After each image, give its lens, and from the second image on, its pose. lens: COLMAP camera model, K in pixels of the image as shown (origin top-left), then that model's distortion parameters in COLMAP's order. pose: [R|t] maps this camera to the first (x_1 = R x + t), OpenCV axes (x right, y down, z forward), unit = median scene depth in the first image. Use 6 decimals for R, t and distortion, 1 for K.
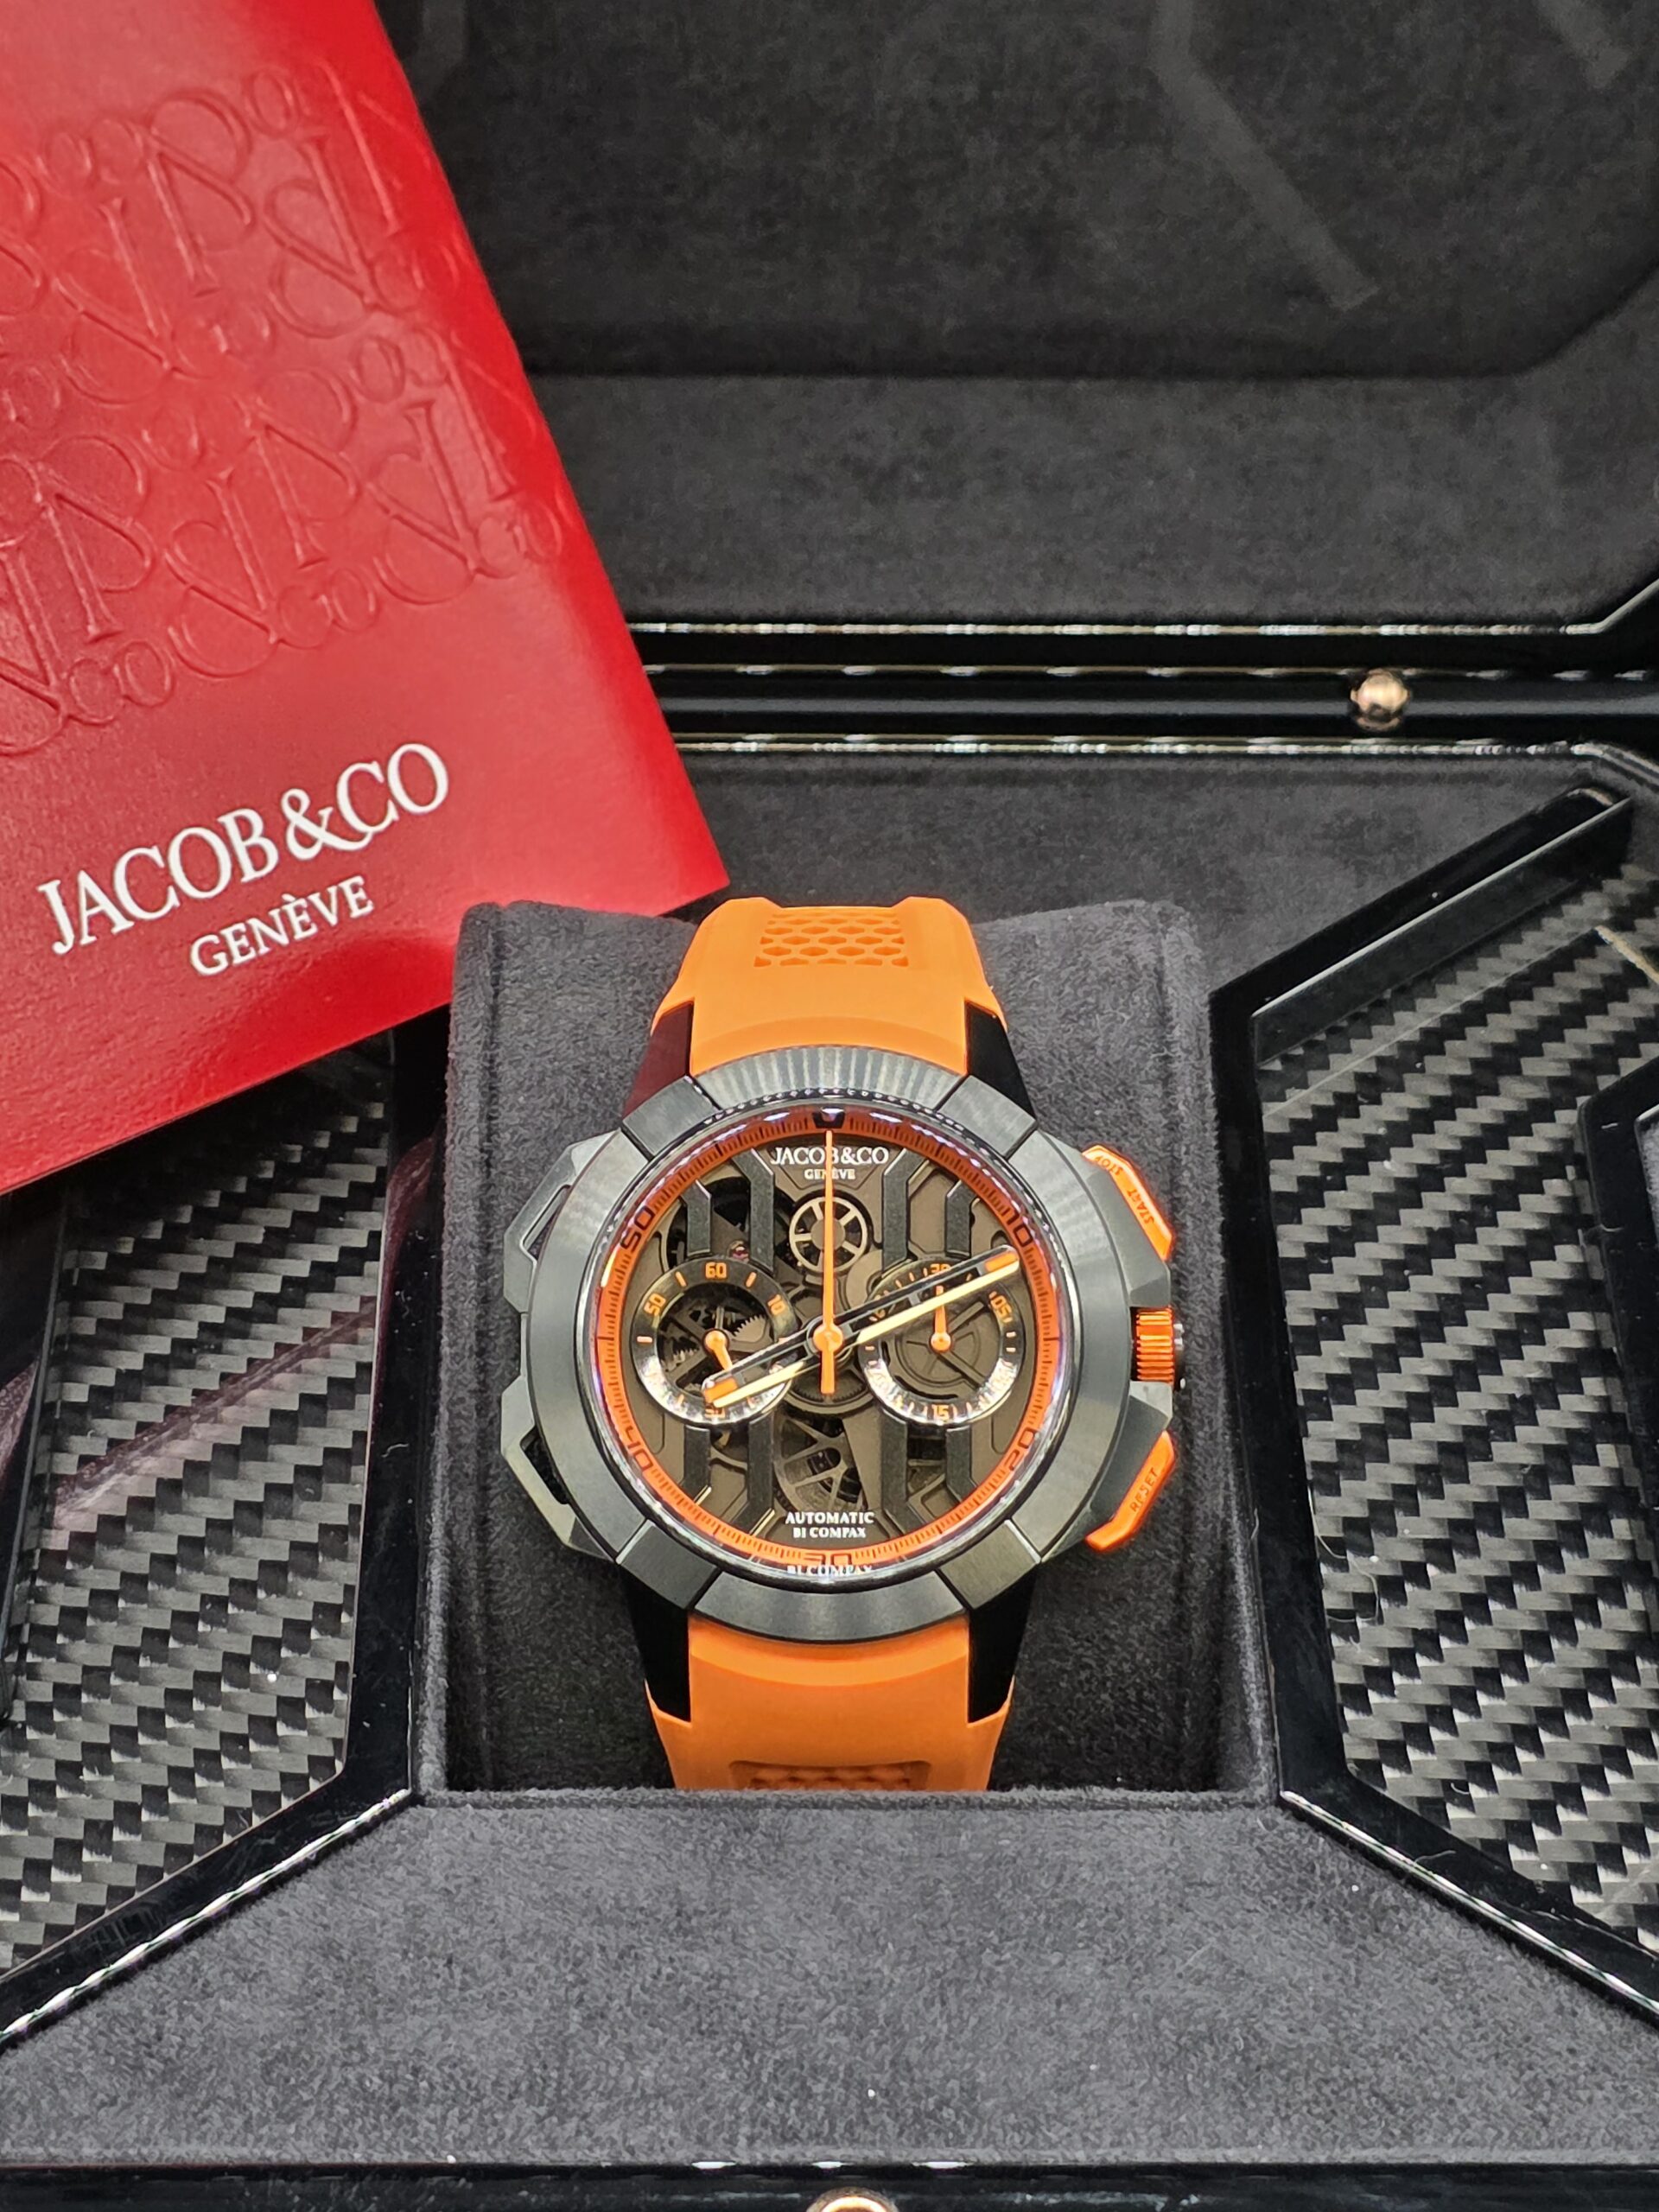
lens RADIAL K [[5520.0, 0, 823.6], [0, 5520.0, 1105.7], [0, 0, 1]] dist [0.140887, 0.000000]
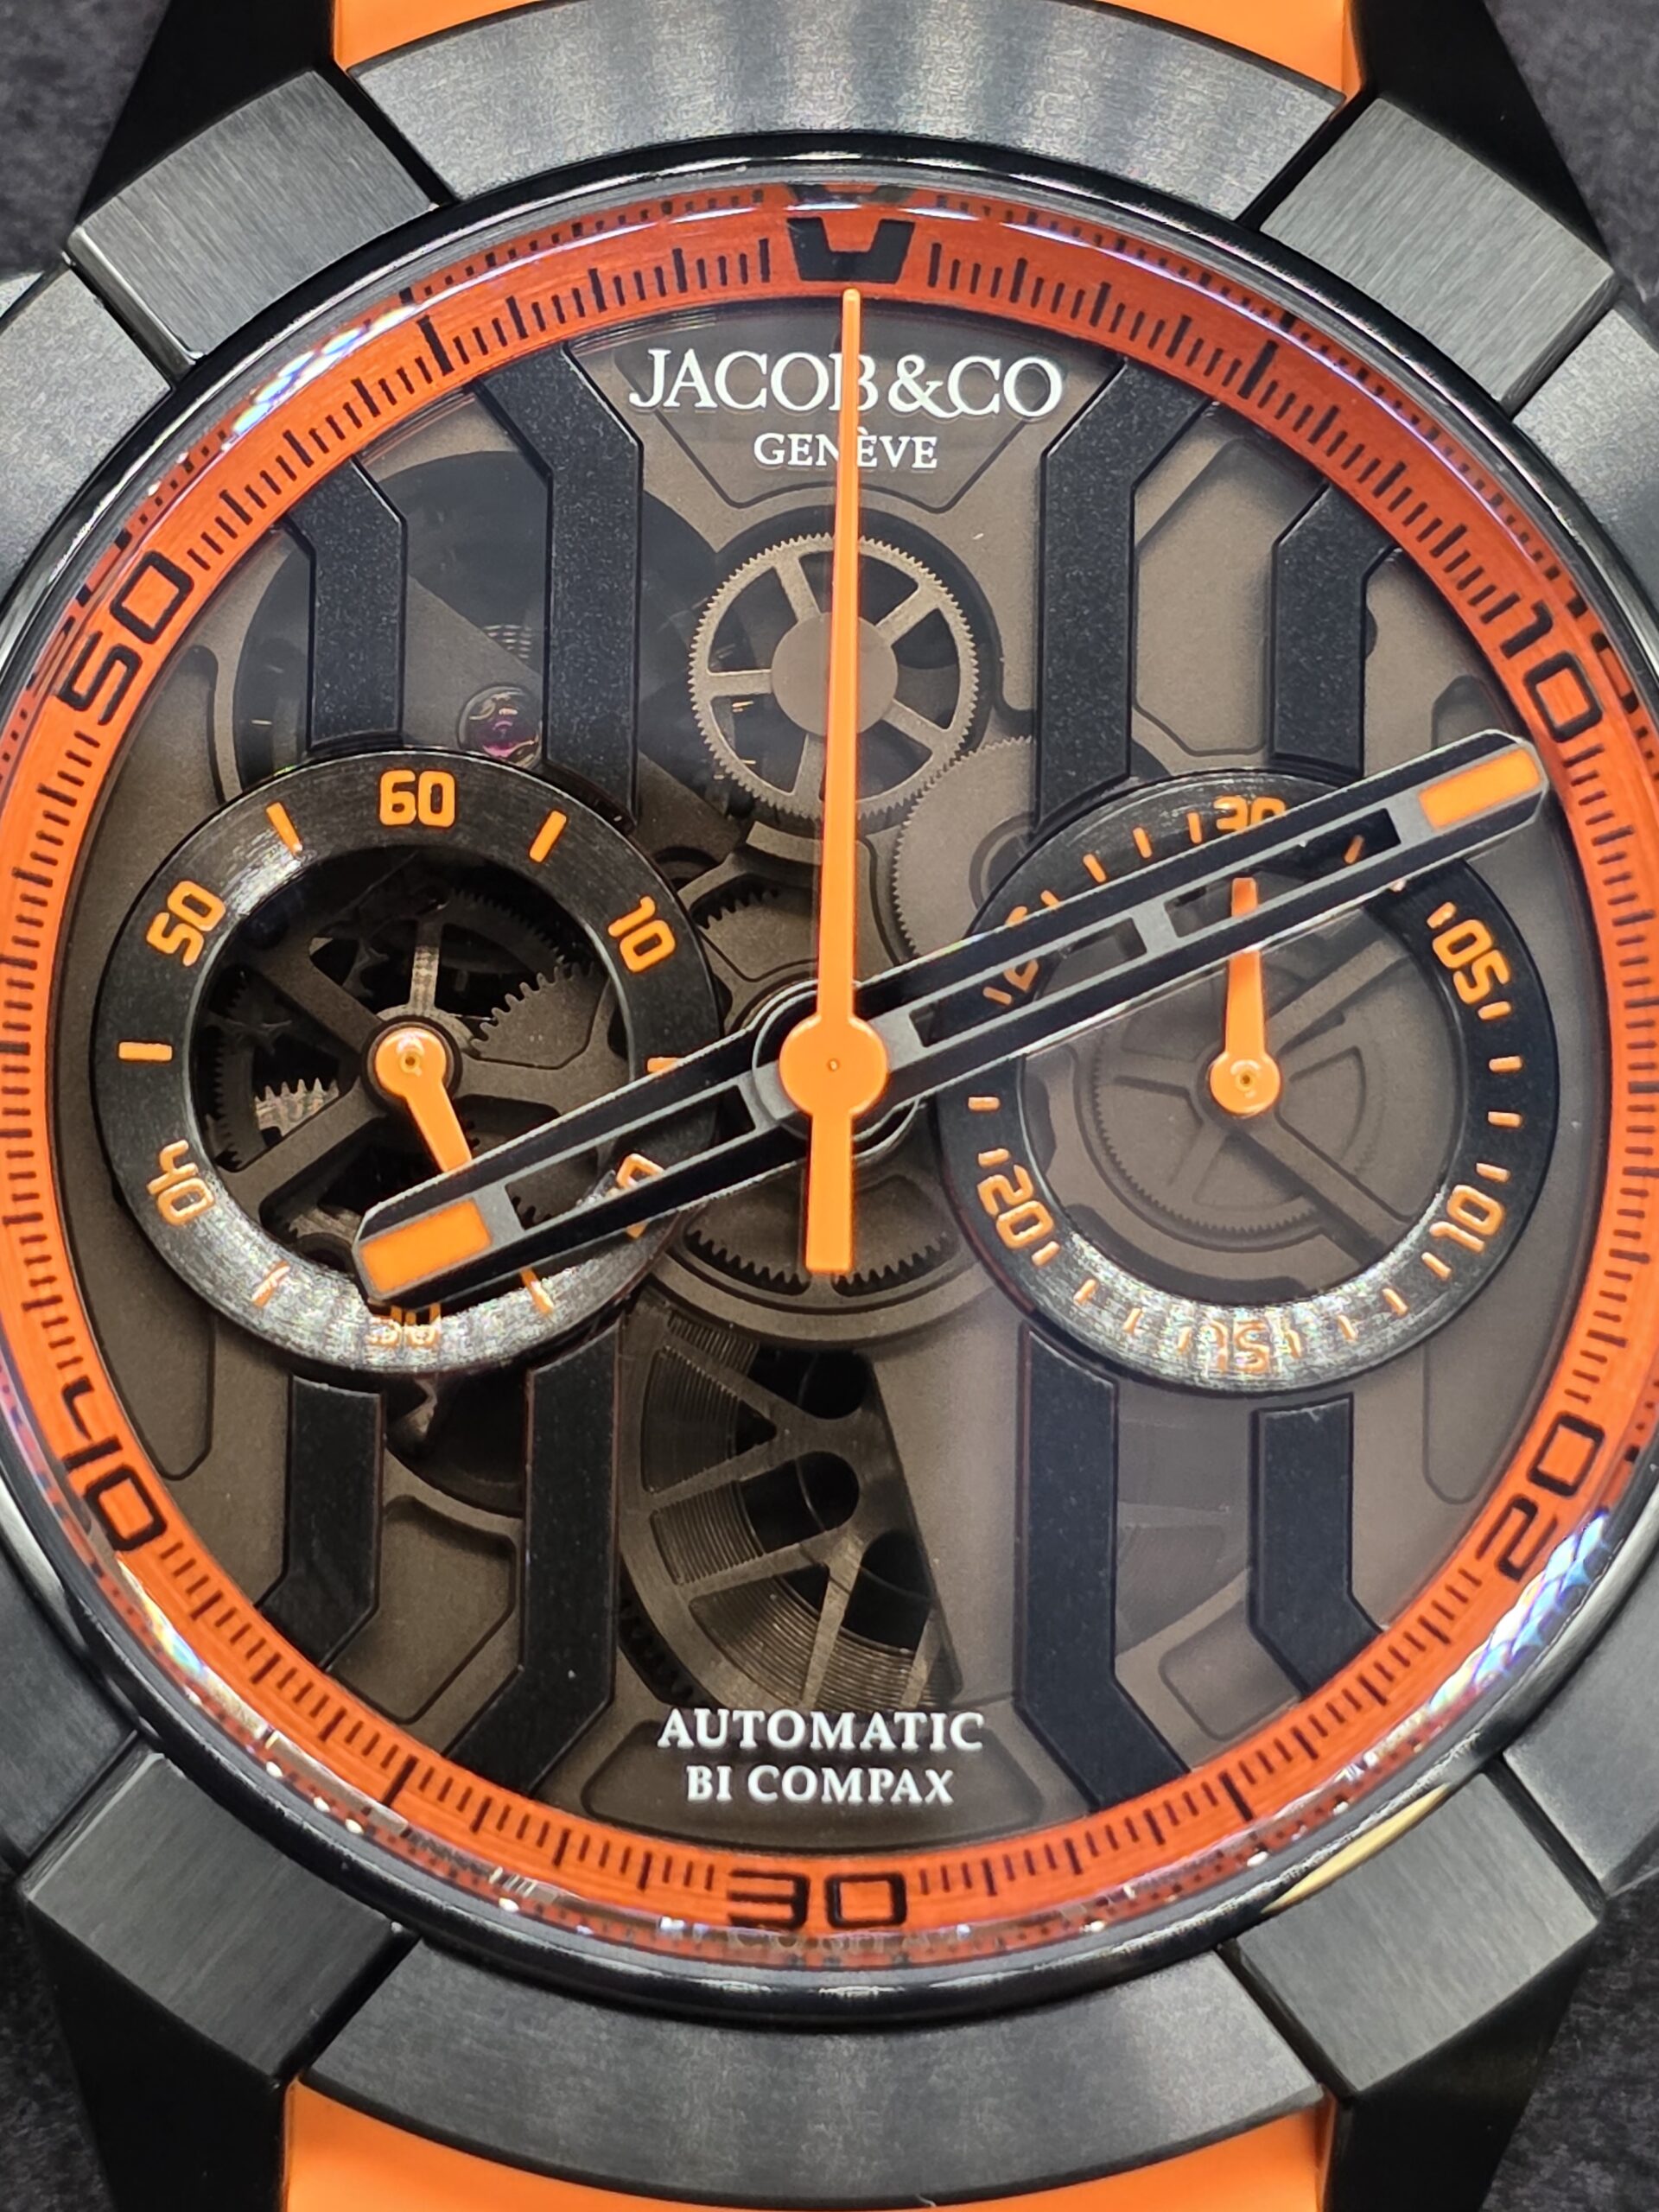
lens RADIAL K [[6478.9, 0, 826.5], [0, 6478.9, 1101.1], [0, 0, 1]] dist [0.017231, 0.000000]
pose [[0.998121, 0.022533, 0.056987, -0.017211], [-0.027427, 0.995865, 0.086611, 0.016708], [-0.054799, -0.088011, 0.994611, 0.685371]]
